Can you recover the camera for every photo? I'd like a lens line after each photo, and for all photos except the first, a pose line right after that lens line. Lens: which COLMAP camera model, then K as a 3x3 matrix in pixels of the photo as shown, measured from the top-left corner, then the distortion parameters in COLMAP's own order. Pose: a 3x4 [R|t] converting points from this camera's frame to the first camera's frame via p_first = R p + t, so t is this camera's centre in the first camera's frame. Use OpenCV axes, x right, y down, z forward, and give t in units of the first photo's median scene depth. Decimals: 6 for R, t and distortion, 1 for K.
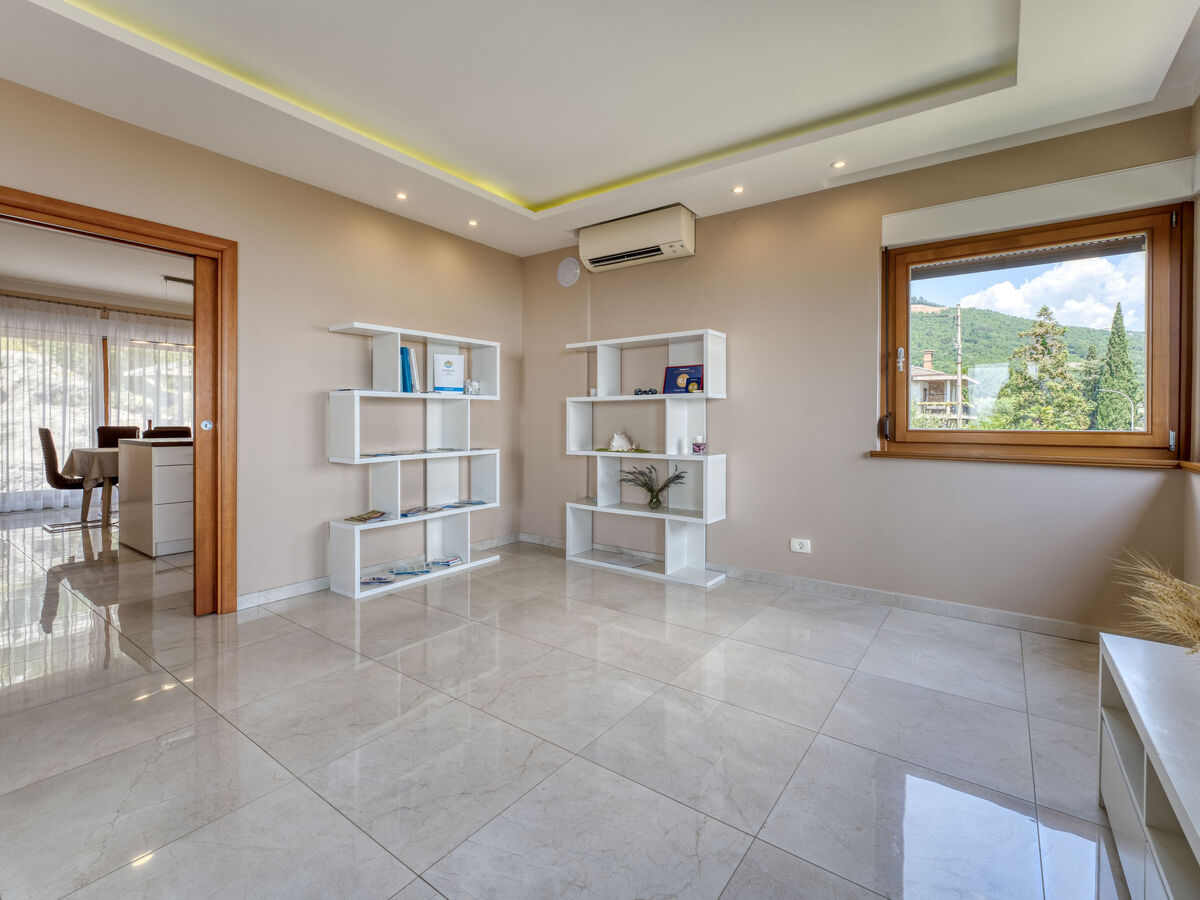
lens RADIAL K [[559.1, 0, 605.2], [0, 559.1, 424.2], [0, 0, 1]] dist [-0.013352, 0.001600]
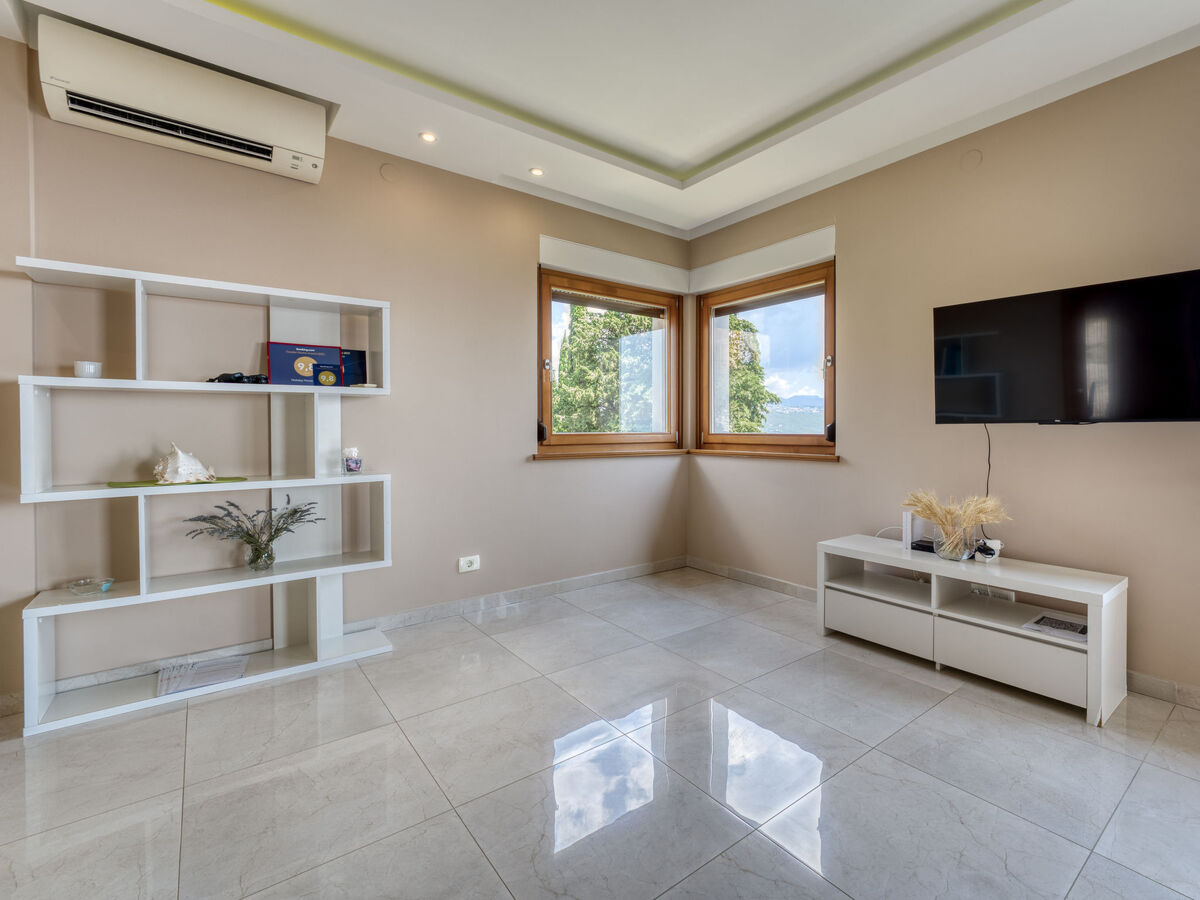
lens RADIAL K [[559.1, 0, 663.5], [0, 559.1, 429.0], [0, 0, 1]] dist [-0.013352, 0.001600]
pose [[0.232979, -0.009155, 0.972439, -0.459848], [0.006882, 0.999946, 0.007766, -0.006269], [-0.972458, 0.004883, 0.233029, 0.484489]]
